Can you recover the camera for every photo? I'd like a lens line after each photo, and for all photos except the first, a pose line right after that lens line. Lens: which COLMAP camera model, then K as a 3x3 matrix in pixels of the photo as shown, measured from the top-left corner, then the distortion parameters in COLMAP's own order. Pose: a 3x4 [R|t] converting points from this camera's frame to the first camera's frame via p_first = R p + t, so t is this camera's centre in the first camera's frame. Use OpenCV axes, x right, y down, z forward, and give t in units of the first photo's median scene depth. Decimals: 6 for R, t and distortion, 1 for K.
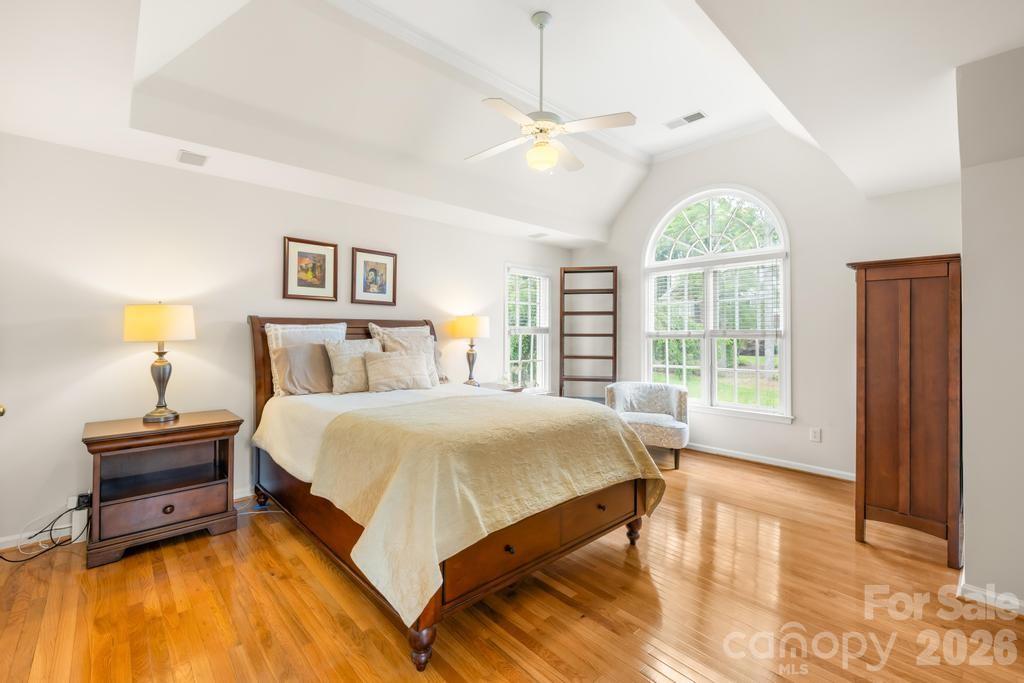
lens RADIAL K [[439.3, 0, 505.4], [0, 439.3, 330.8], [0, 0, 1]] dist [0.004141, 0.000070]
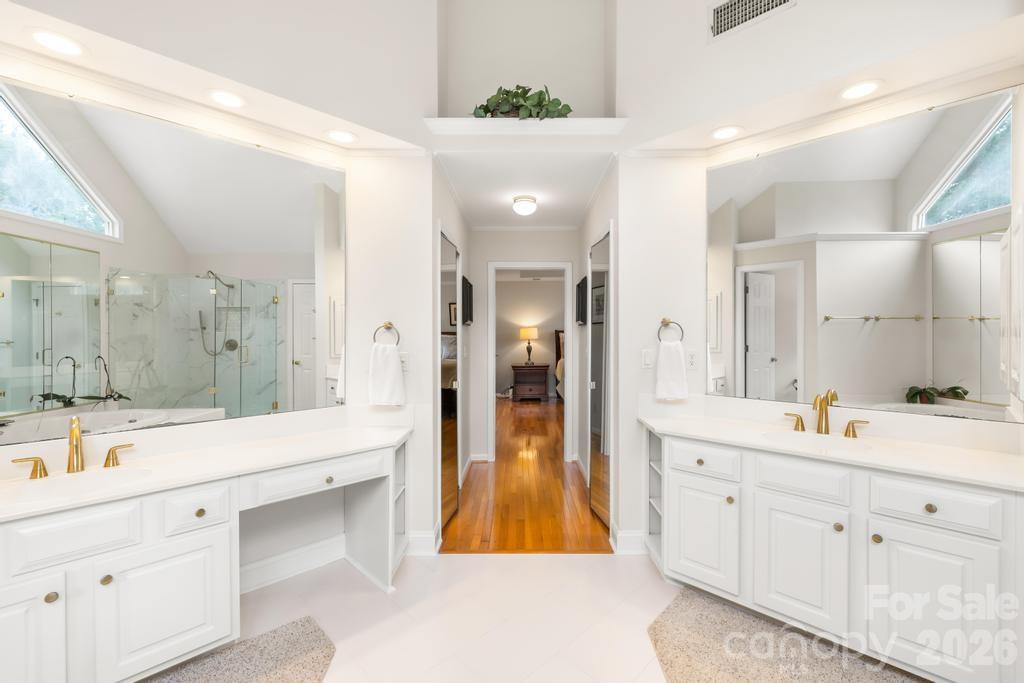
lens RADIAL K [[439.3, 0, 508.7], [0, 439.3, 338.1], [0, 0, 1]] dist [0.004141, 0.000070]
pose [[0.718226, -0.005108, -0.695791, 0.981878], [0.011108, 0.999930, 0.004125, 0.001544], [0.695722, -0.010692, 0.718232, -1.025043]]
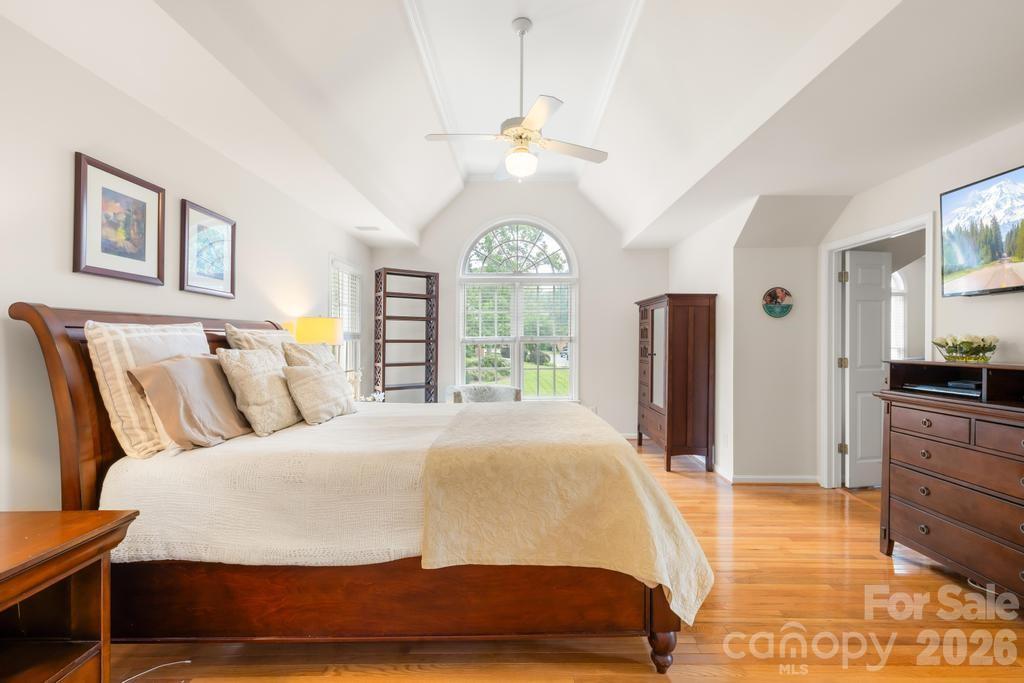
lens RADIAL K [[439.3, 0, 511.4], [0, 439.3, 342.6], [0, 0, 1]] dist [0.004141, 0.000070]
pose [[0.671904, -0.008145, 0.740593, -0.544562], [-0.001427, 0.999923, 0.012292, 0.001269], [-0.740636, -0.009316, 0.671841, 0.273467]]
